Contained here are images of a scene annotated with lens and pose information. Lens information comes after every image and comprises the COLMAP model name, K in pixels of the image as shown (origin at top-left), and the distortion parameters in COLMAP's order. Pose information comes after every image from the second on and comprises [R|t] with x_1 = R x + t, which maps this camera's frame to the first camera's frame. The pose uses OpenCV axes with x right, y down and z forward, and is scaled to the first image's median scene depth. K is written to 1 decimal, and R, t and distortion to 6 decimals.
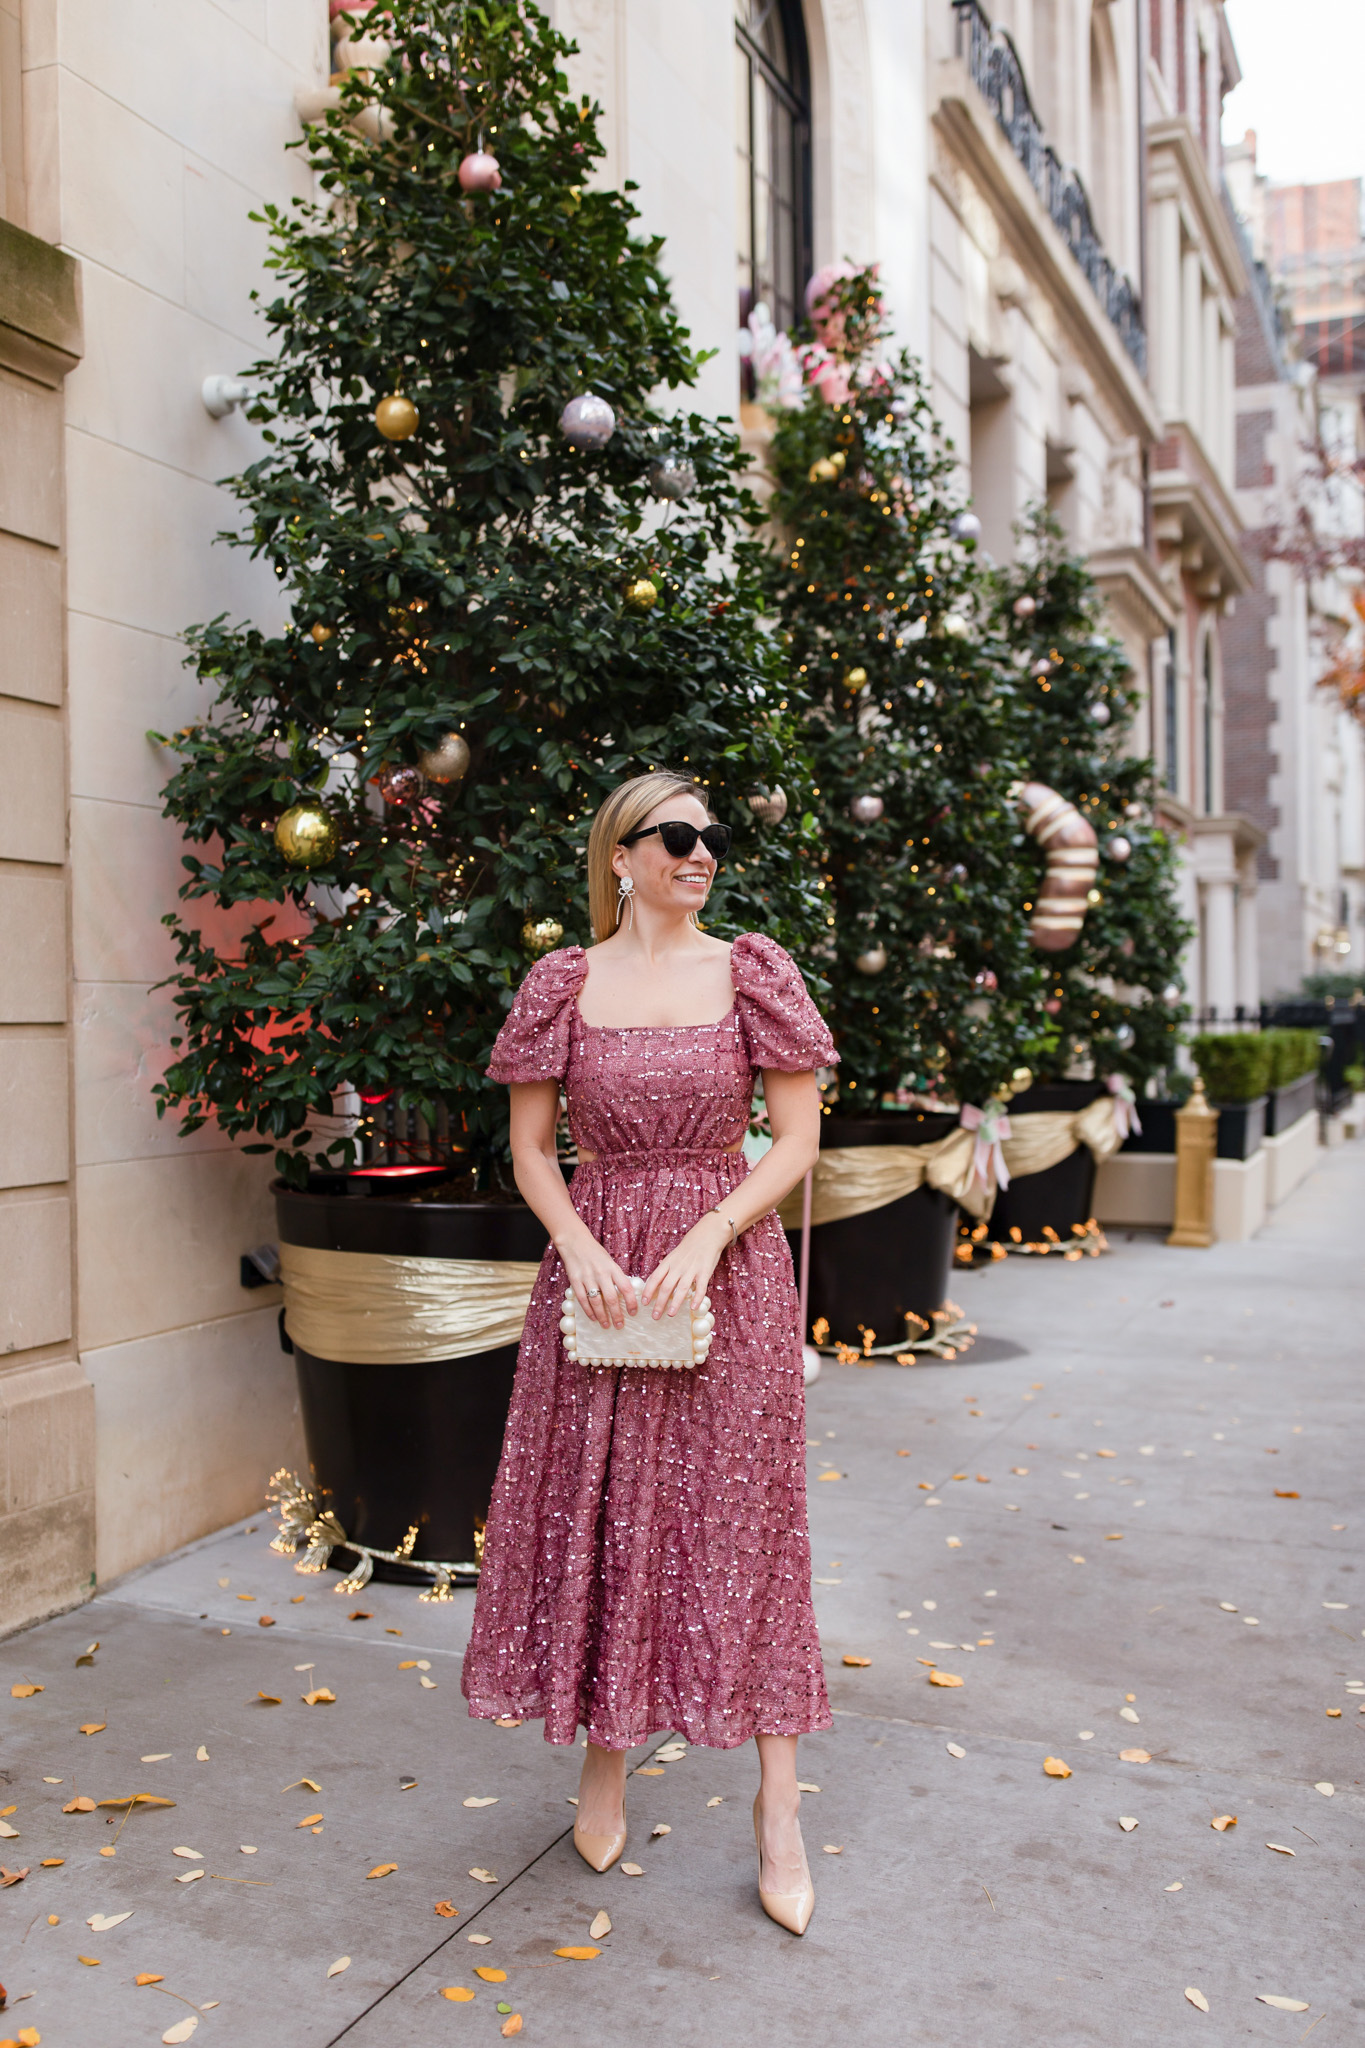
lens RADIAL K [[1948.8, 0, 689.5], [0, 1948.8, 1026.3], [0, 0, 1]] dist [0.008896, -0.024044]
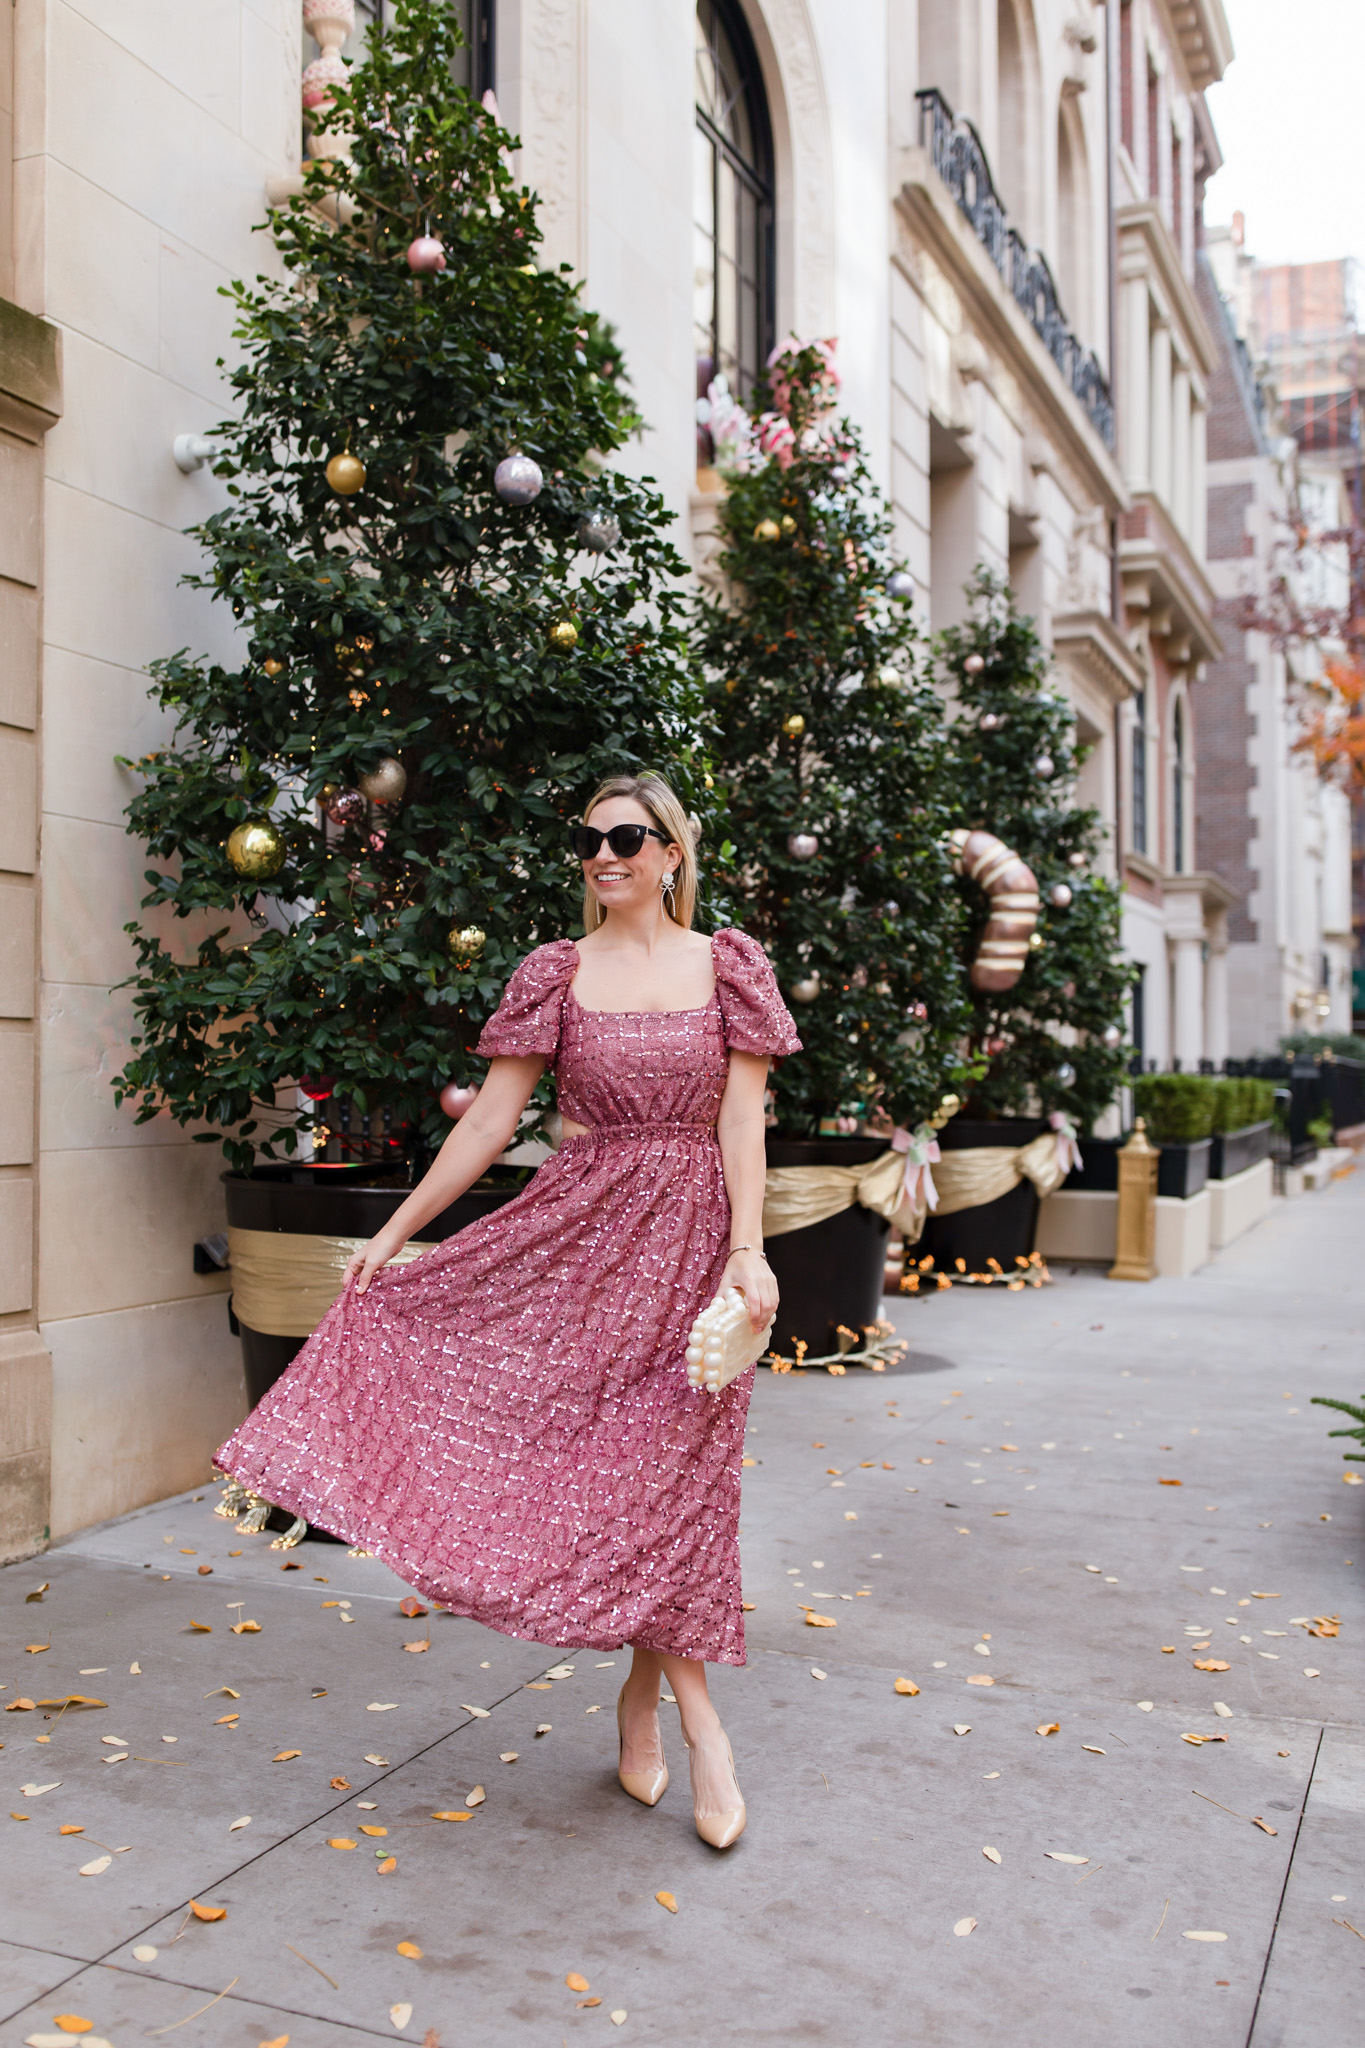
lens RADIAL K [[1948.8, 0, 689.5], [0, 1948.8, 1026.3], [0, 0, 1]] dist [0.008896, -0.024044]
pose [[0.999932, 0.011578, 0.001395, 0.043012], [-0.011528, 0.999433, -0.031624, 0.030296], [-0.001760, 0.031606, 0.999499, -0.085592]]
